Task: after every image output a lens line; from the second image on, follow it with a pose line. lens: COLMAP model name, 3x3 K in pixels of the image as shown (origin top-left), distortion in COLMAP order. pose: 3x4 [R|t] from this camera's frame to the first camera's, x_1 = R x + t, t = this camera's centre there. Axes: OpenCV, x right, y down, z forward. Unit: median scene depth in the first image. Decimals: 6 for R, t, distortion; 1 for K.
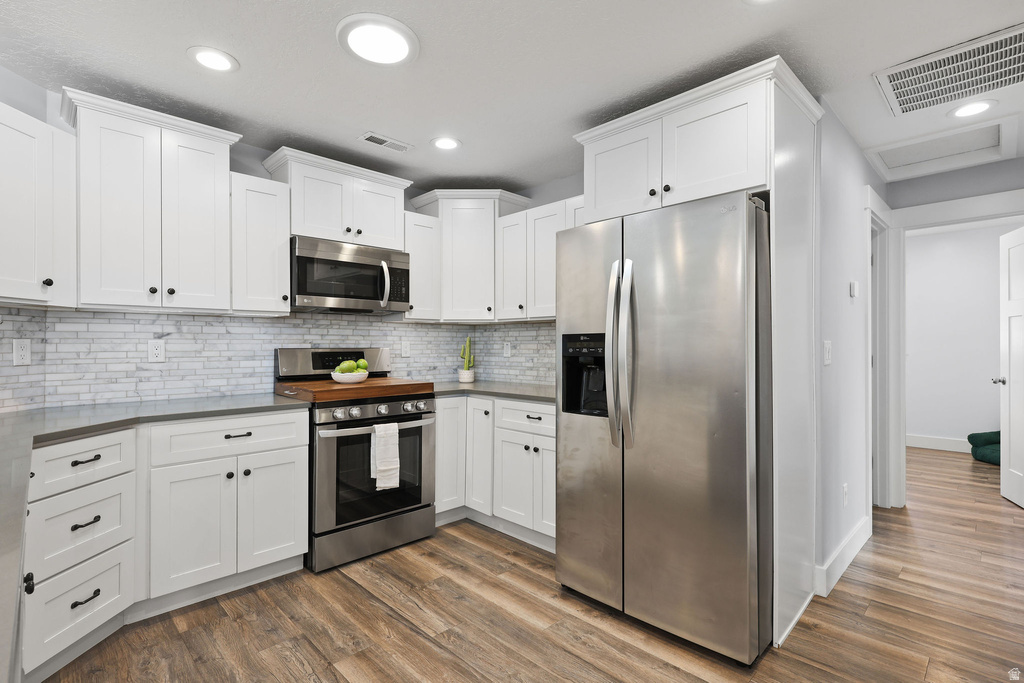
lens RADIAL K [[495.4, 0, 506.0], [0, 495.4, 342.1], [0, 0, 1]] dist [0.019648, 0.000806]
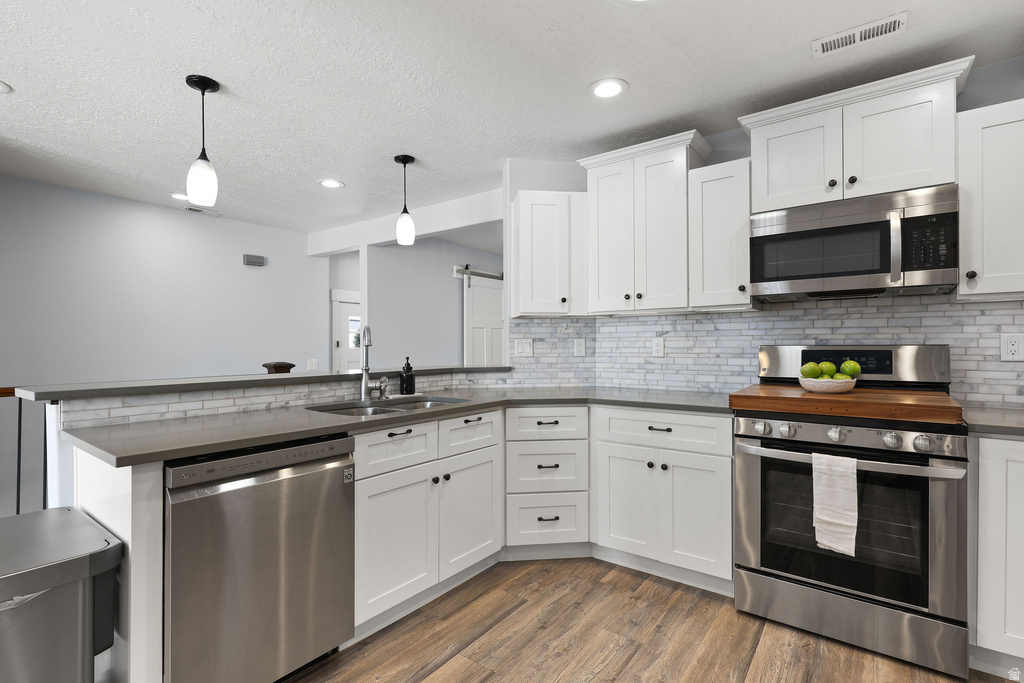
lens RADIAL K [[495.4, 0, 505.2], [0, 495.4, 346.3], [0, 0, 1]] dist [0.019648, 0.000806]
pose [[0.154828, 0.004114, -0.987933, 0.384261], [0.011359, 0.999918, 0.005945, 0.004305], [0.987876, -0.012142, 0.154769, 0.466273]]
